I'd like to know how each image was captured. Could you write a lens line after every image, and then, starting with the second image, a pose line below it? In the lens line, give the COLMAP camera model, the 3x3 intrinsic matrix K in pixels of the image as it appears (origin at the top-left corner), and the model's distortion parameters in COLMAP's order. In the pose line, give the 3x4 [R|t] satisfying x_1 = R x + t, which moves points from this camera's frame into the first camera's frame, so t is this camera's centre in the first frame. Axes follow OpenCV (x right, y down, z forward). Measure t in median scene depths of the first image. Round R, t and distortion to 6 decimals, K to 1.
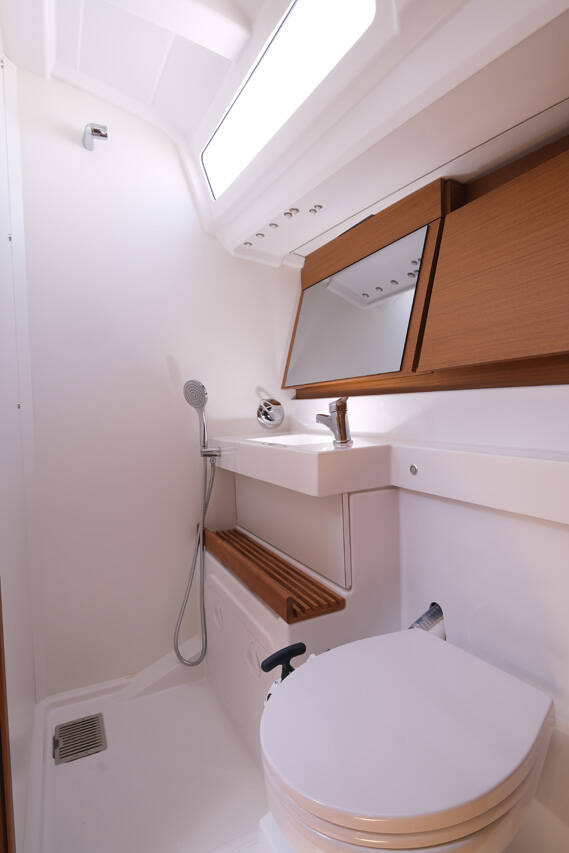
lens RADIAL K [[448.4, 0, 284.5], [0, 448.4, 426.5], [0, 0, 1]] dist [-0.000227, 0.000151]
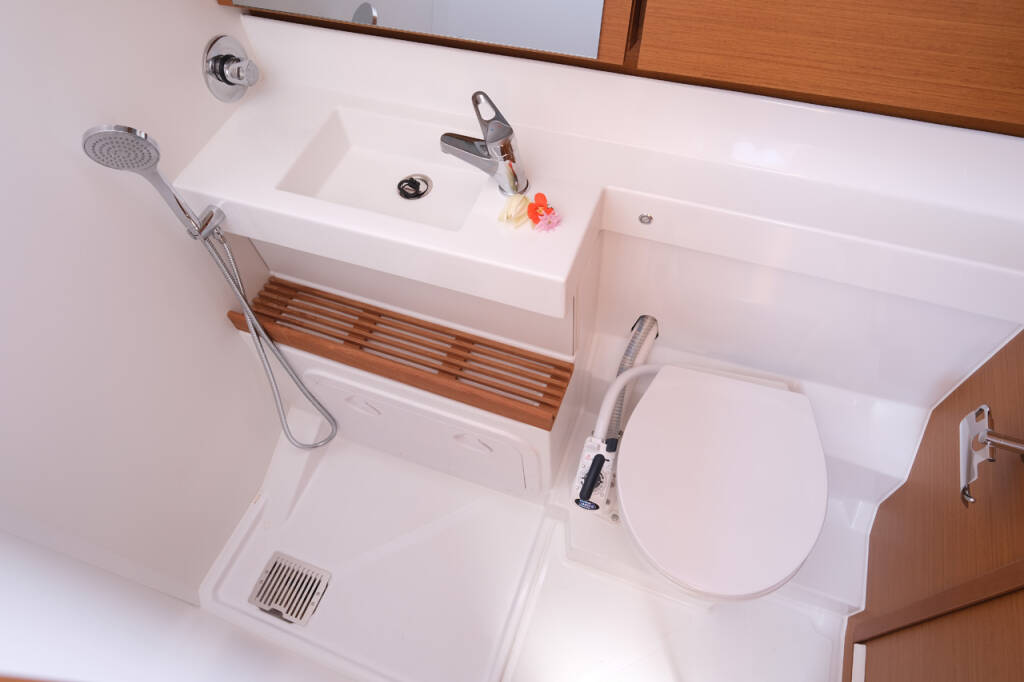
lens RADIAL K [[618.2, 0, 512.0], [0, 618.2, 341.0], [0, 0, 1]] dist [-0.000025, 0.000213]
pose [[0.738225, -0.581944, 0.341125, -0.273654], [0.078490, 0.576374, 0.813408, -0.506874], [-0.669973, -0.573703, 0.471170, 0.434152]]
